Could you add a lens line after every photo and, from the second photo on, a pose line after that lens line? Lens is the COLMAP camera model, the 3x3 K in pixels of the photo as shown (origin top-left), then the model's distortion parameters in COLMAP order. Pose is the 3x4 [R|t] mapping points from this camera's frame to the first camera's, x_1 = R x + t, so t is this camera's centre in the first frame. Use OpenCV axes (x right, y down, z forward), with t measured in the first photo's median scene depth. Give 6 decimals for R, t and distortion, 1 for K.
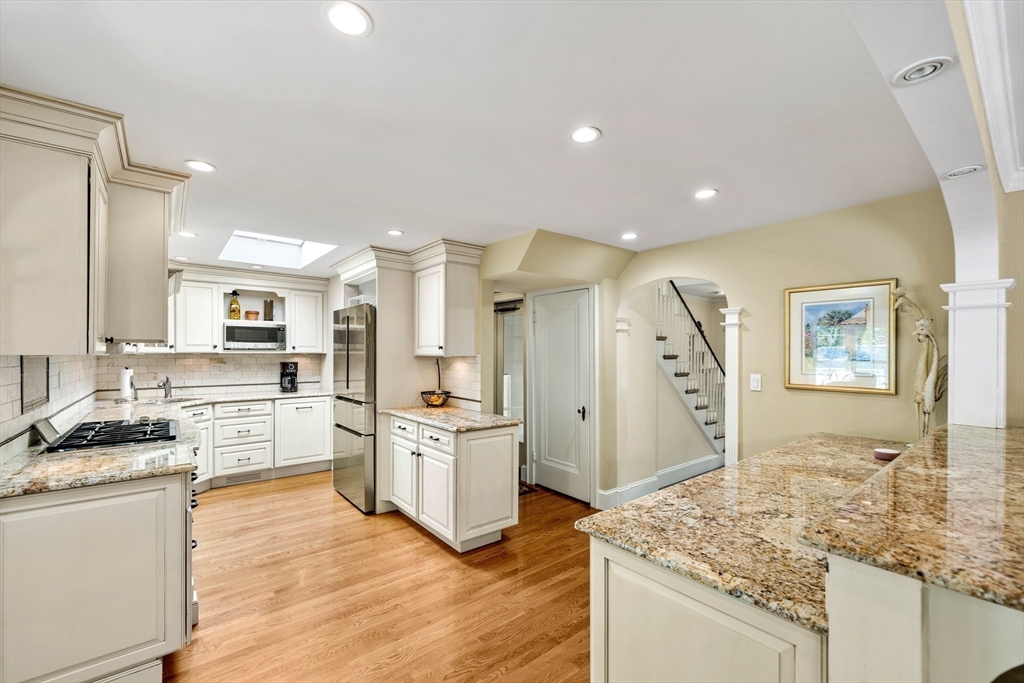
lens RADIAL K [[431.2, 0, 507.4], [0, 431.2, 349.9], [0, 0, 1]] dist [-0.003153, -0.000649]
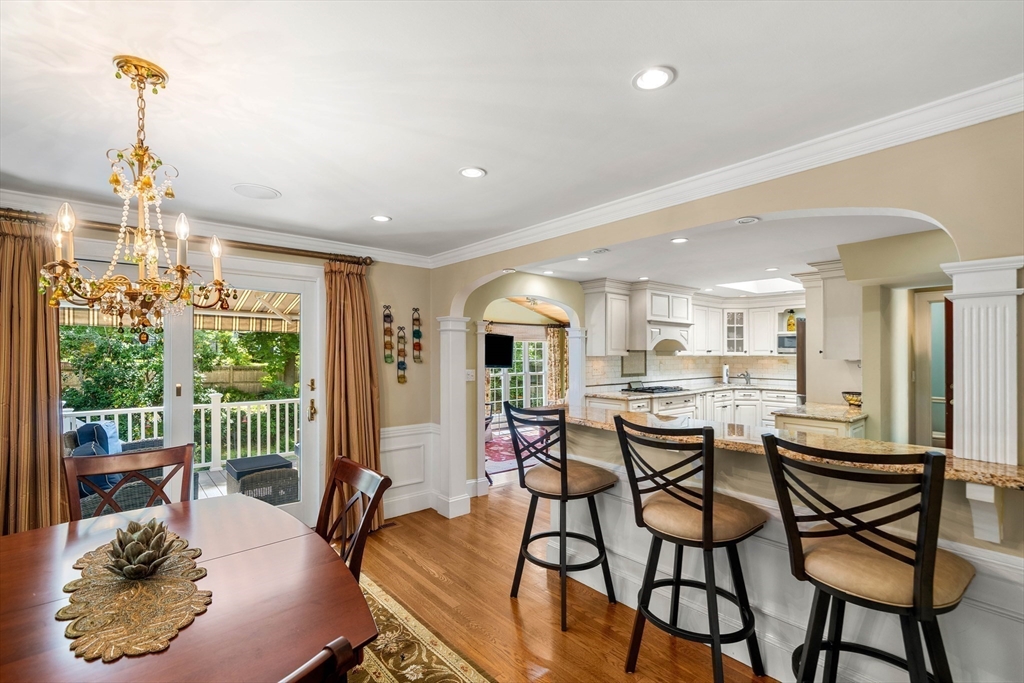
lens RADIAL K [[453.3, 0, 505.8], [0, 453.3, 348.4], [0, 0, 1]] dist [-0.000460, 0.000142]
pose [[0.026563, -0.012470, -0.999569, 0.942696], [0.004263, 0.999915, -0.012361, -0.003151], [0.999638, -0.003933, 0.026614, 0.082637]]
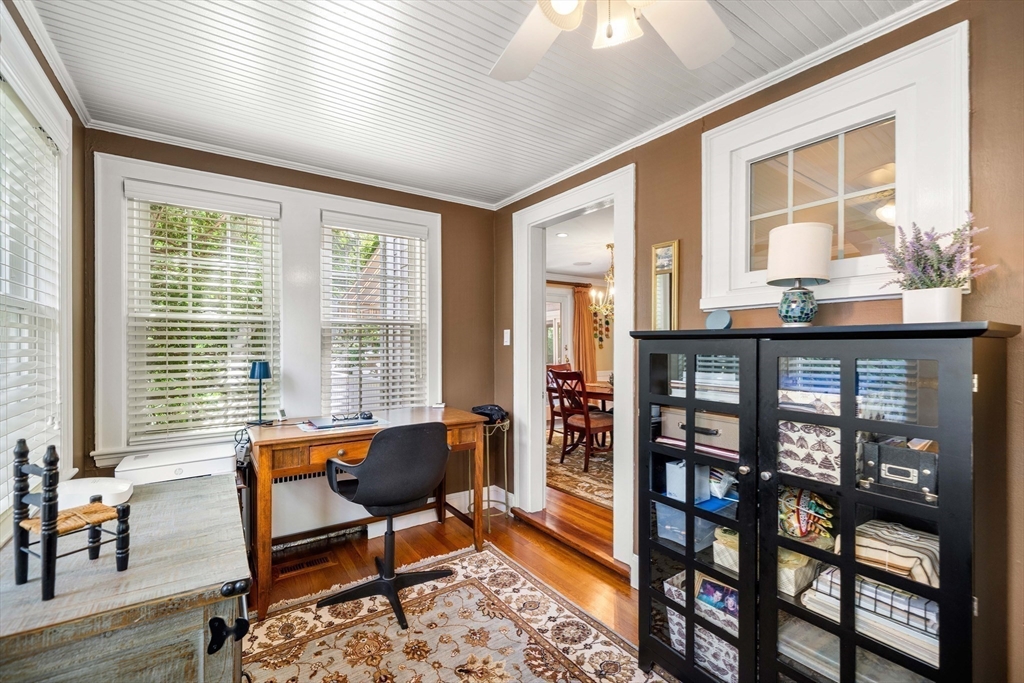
lens RADIAL K [[431.2, 0, 507.4], [0, 431.2, 349.9], [0, 0, 1]] dist [-0.003153, -0.000649]
pose [[-0.068047, 0.005189, -0.997669, 1.796481], [0.005003, 0.999976, 0.004860, 0.056520], [0.997670, -0.004661, -0.068072, -0.396039]]
